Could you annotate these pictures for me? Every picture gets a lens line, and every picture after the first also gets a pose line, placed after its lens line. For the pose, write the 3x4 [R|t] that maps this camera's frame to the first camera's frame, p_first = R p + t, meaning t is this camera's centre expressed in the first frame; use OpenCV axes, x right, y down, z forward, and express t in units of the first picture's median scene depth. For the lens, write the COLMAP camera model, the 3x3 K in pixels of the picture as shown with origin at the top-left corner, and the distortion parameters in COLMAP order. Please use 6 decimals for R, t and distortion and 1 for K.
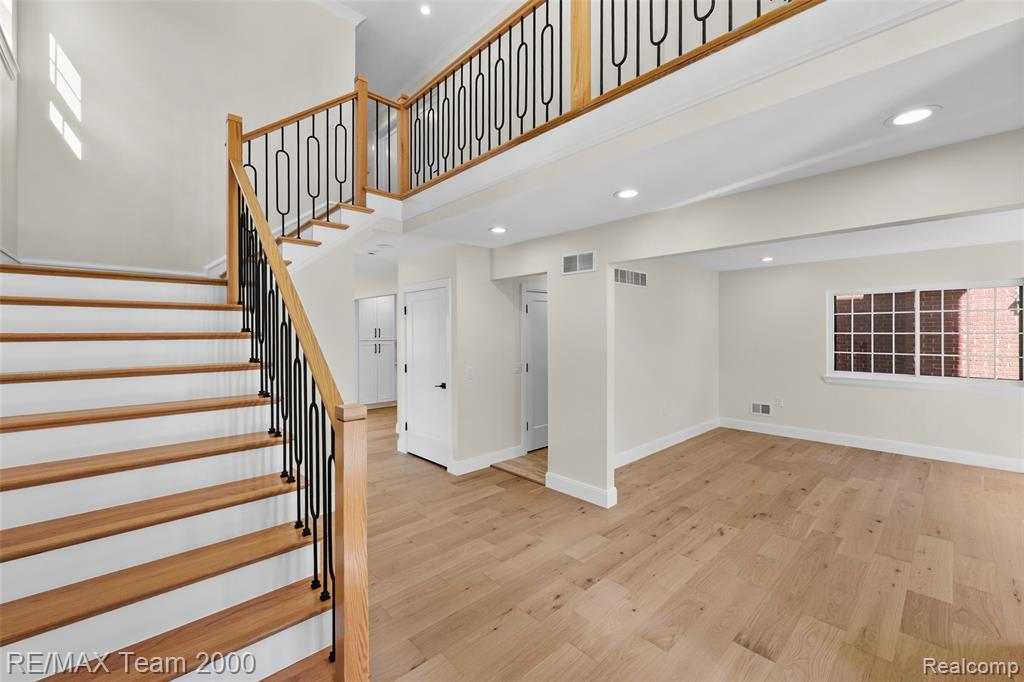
lens RADIAL K [[408.9, 0, 521.1], [0, 408.9, 334.8], [0, 0, 1]] dist [-0.001060, -0.000418]
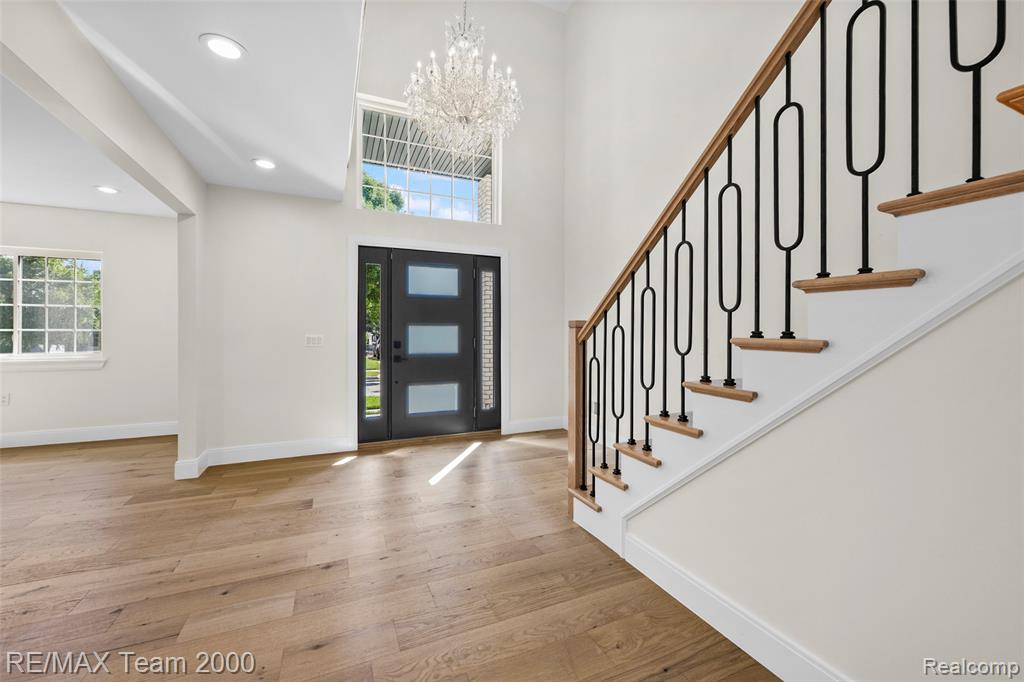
lens RADIAL K [[408.9, 0, 507.5], [0, 408.9, 336.0], [0, 0, 1]] dist [-0.001060, -0.000418]
pose [[-0.933542, -0.003471, 0.358451, -0.262860], [-0.002823, 0.999993, 0.002331, 0.079849], [-0.358457, 0.001164, -0.933546, 0.939573]]
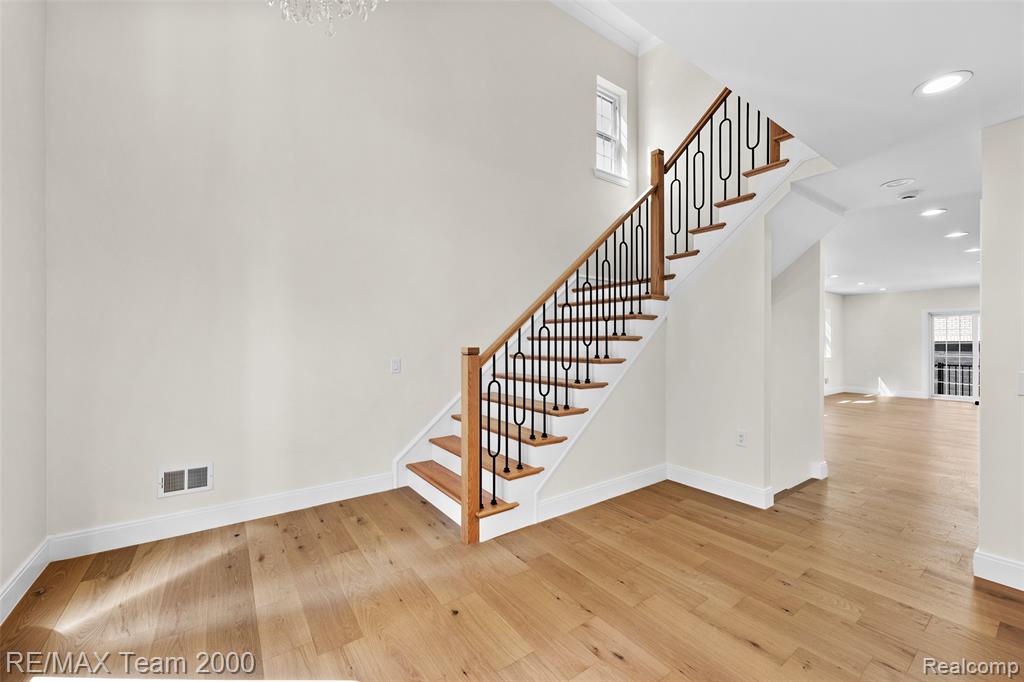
lens RADIAL K [[408.9, 0, 515.1], [0, 408.9, 338.3], [0, 0, 1]] dist [-0.001060, -0.000418]
pose [[-0.137707, -0.002994, -0.990469, 0.444115], [-0.002466, 0.999993, -0.002680, 0.046392], [0.990470, 0.002074, -0.137713, 0.493935]]
